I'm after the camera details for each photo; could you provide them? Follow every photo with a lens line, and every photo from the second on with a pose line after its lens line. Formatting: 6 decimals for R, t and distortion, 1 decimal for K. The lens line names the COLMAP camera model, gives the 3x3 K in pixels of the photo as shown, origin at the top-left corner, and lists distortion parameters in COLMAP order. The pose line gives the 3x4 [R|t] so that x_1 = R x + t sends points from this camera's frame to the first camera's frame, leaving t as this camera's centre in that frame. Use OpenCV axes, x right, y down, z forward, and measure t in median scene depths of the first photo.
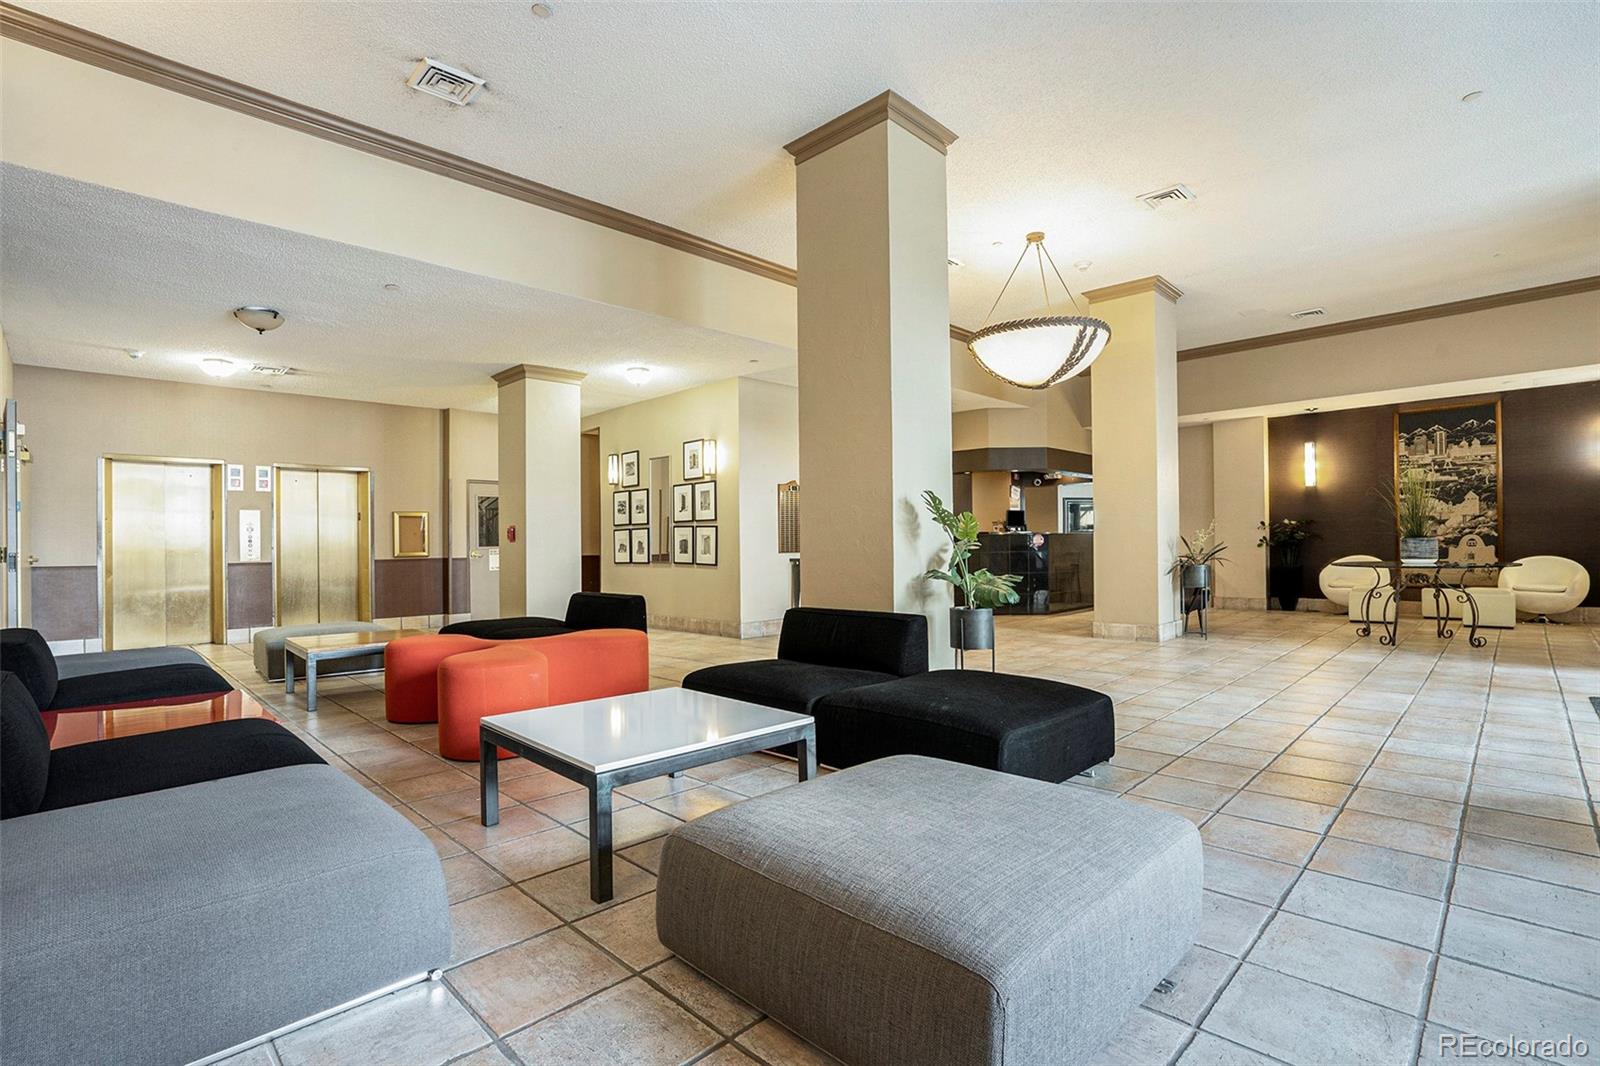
lens RADIAL K [[737.4, 0, 806.4], [0, 737.4, 543.7], [0, 0, 1]] dist [0.000358, 0.000277]
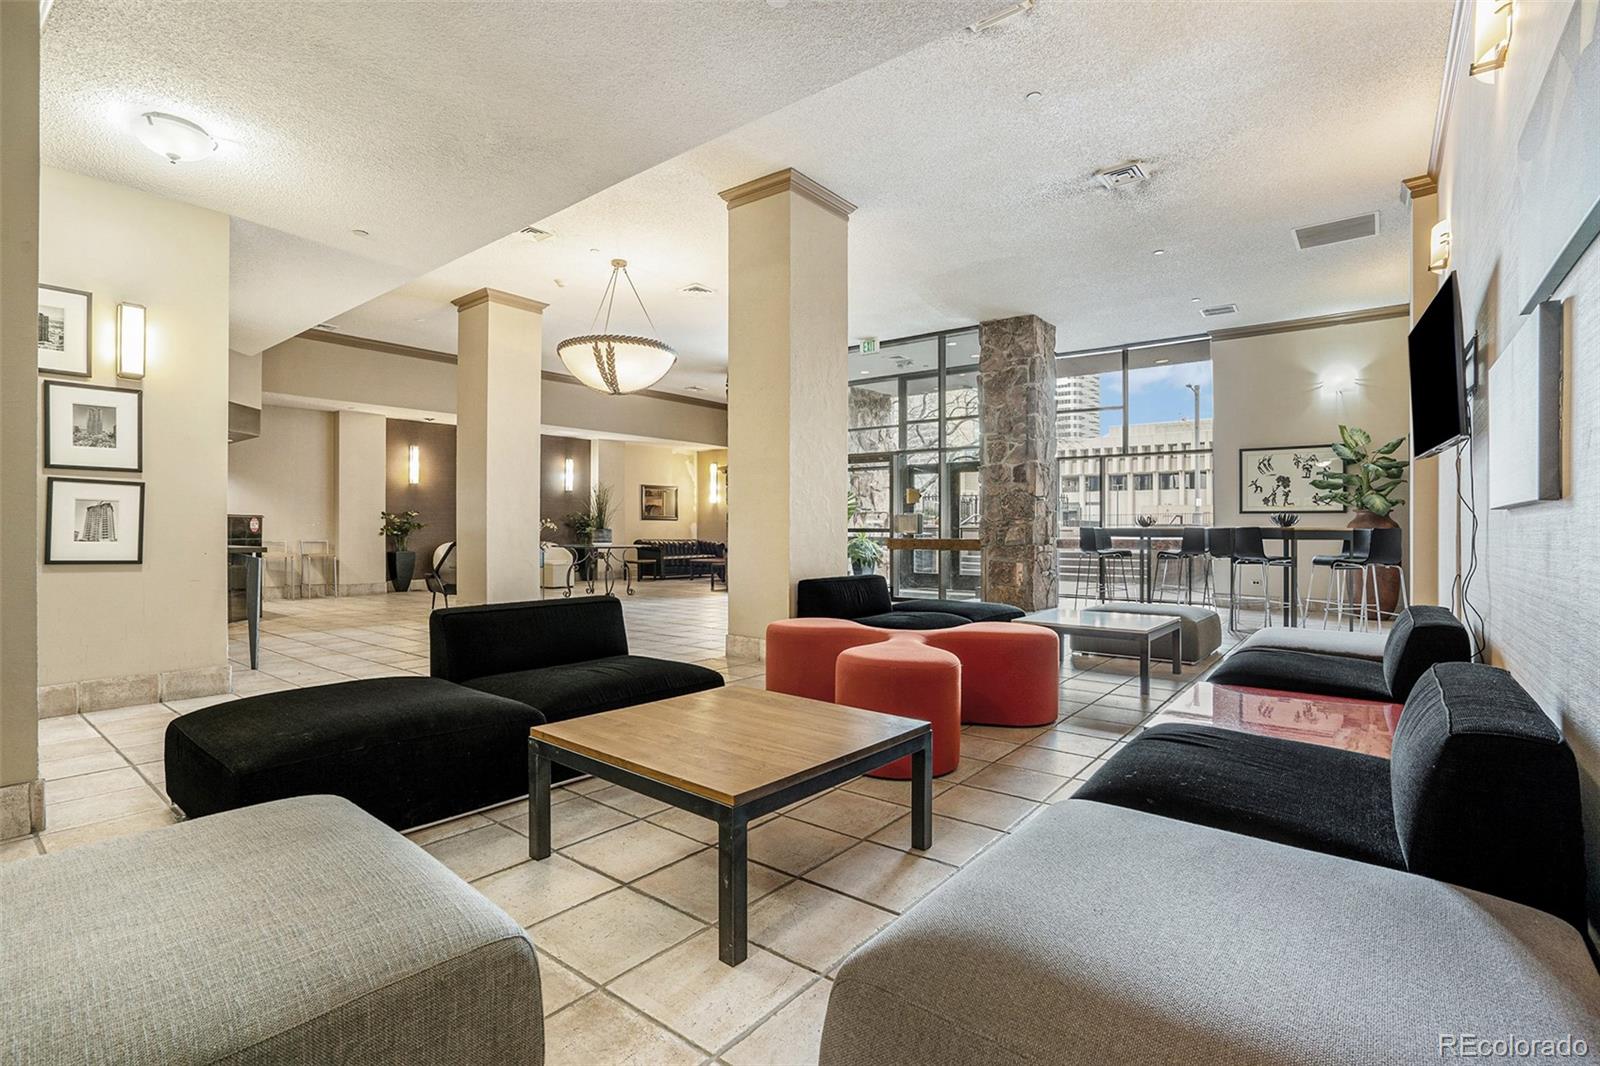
lens RADIAL K [[737.4, 0, 801.8], [0, 737.4, 535.3], [0, 0, 1]] dist [0.000358, 0.000277]
pose [[-0.084149, 0.005364, 0.996439, -0.572126], [0.000690, 0.999986, -0.005325, 0.012072], [-0.996453, 0.000240, -0.084151, 0.530439]]
